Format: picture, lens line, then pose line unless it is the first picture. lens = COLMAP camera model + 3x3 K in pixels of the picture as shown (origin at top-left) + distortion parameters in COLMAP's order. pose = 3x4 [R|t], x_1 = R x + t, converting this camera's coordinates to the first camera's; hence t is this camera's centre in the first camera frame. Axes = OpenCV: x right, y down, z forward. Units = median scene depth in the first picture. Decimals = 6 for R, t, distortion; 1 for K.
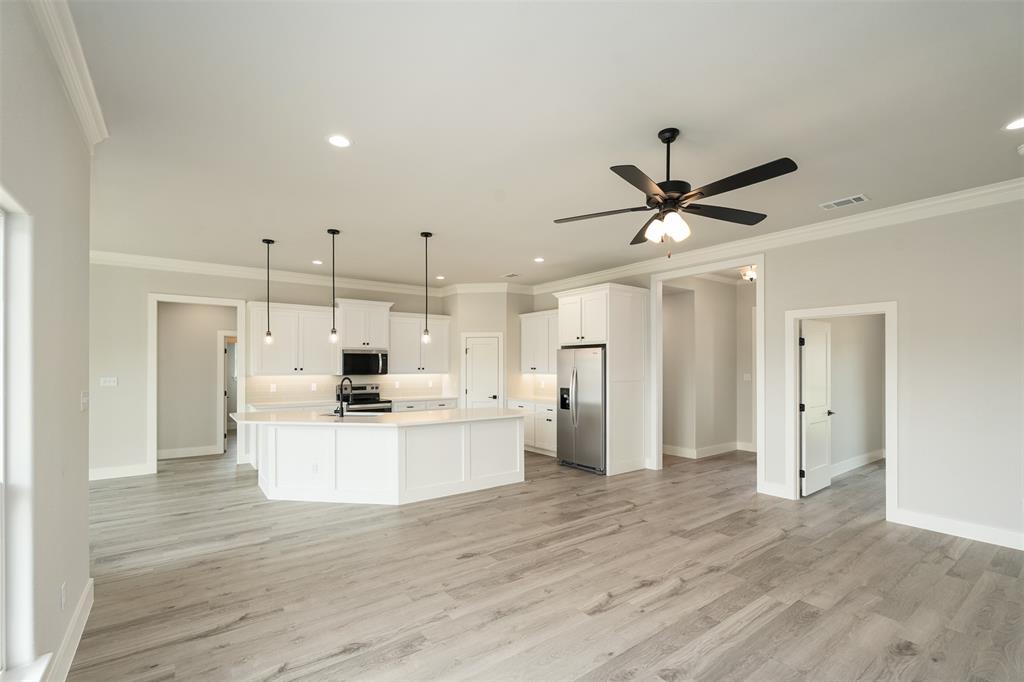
lens RADIAL K [[454.2, 0, 513.4], [0, 454.2, 359.2], [0, 0, 1]] dist [-0.007065, -0.000019]
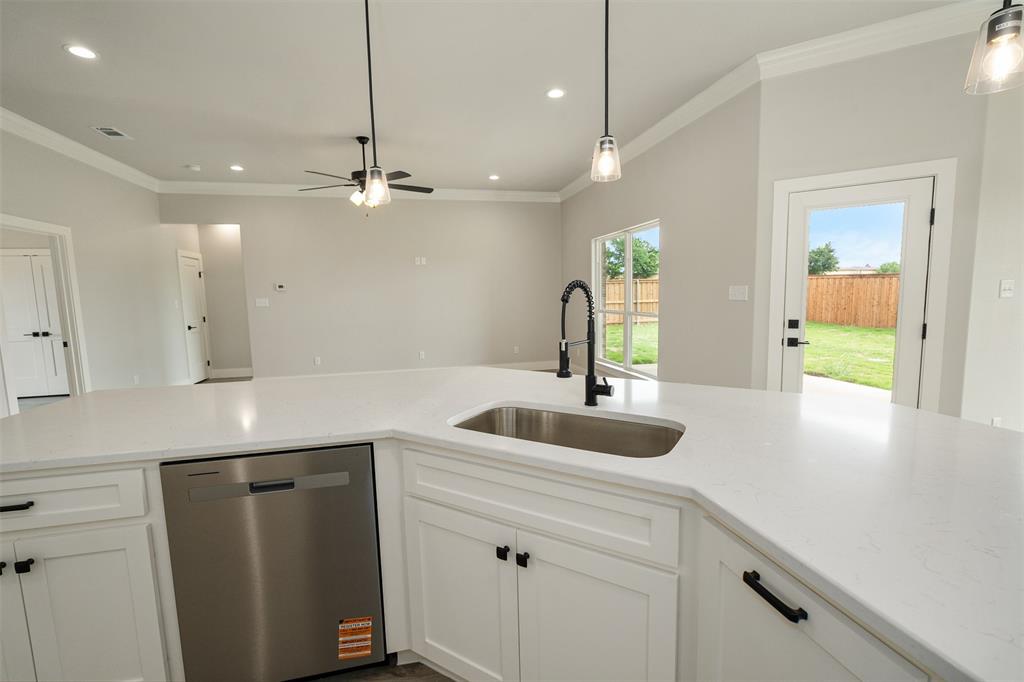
lens RADIAL K [[444.2, 0, 513.1], [0, 444.2, 341.5], [0, 0, 1]] dist [-0.003805, -0.000496]
pose [[-0.918189, -0.020301, 0.395621, -0.374606], [0.018445, 0.995412, 0.093886, 0.042804], [-0.395712, 0.093502, -0.913602, 1.078364]]
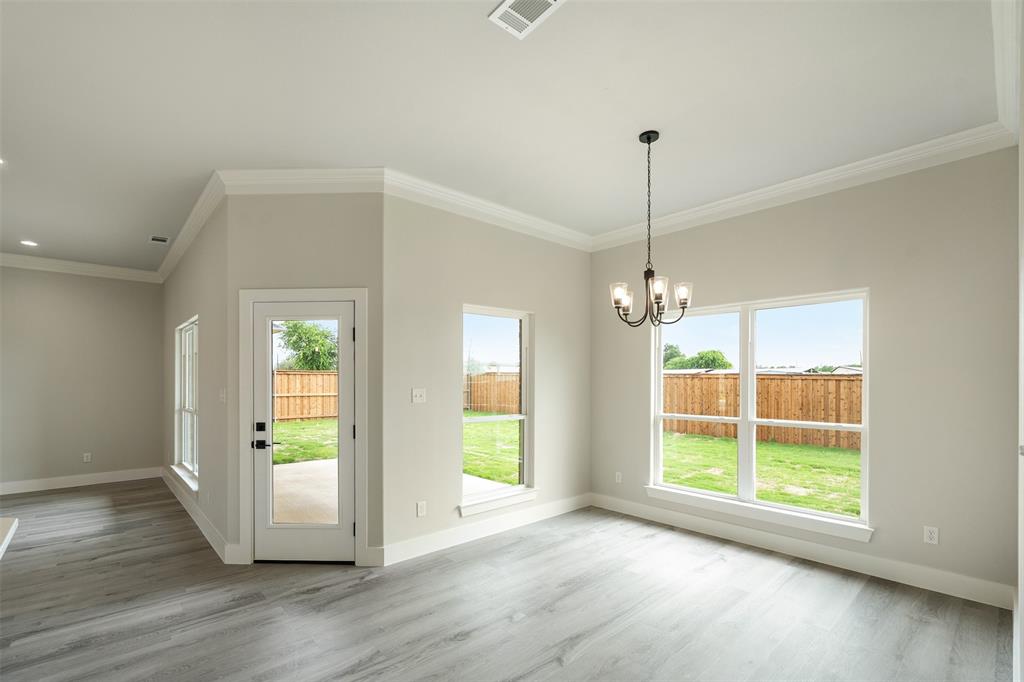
lens RADIAL K [[463.5, 0, 513.4], [0, 463.5, 377.5], [0, 0, 1]] dist [-0.002756, -0.000071]
pose [[-0.994917, 0.001277, -0.100695, -0.719300], [0.003251, 0.999806, -0.019443, 0.029805], [0.100651, -0.019672, -0.994727, 1.058642]]
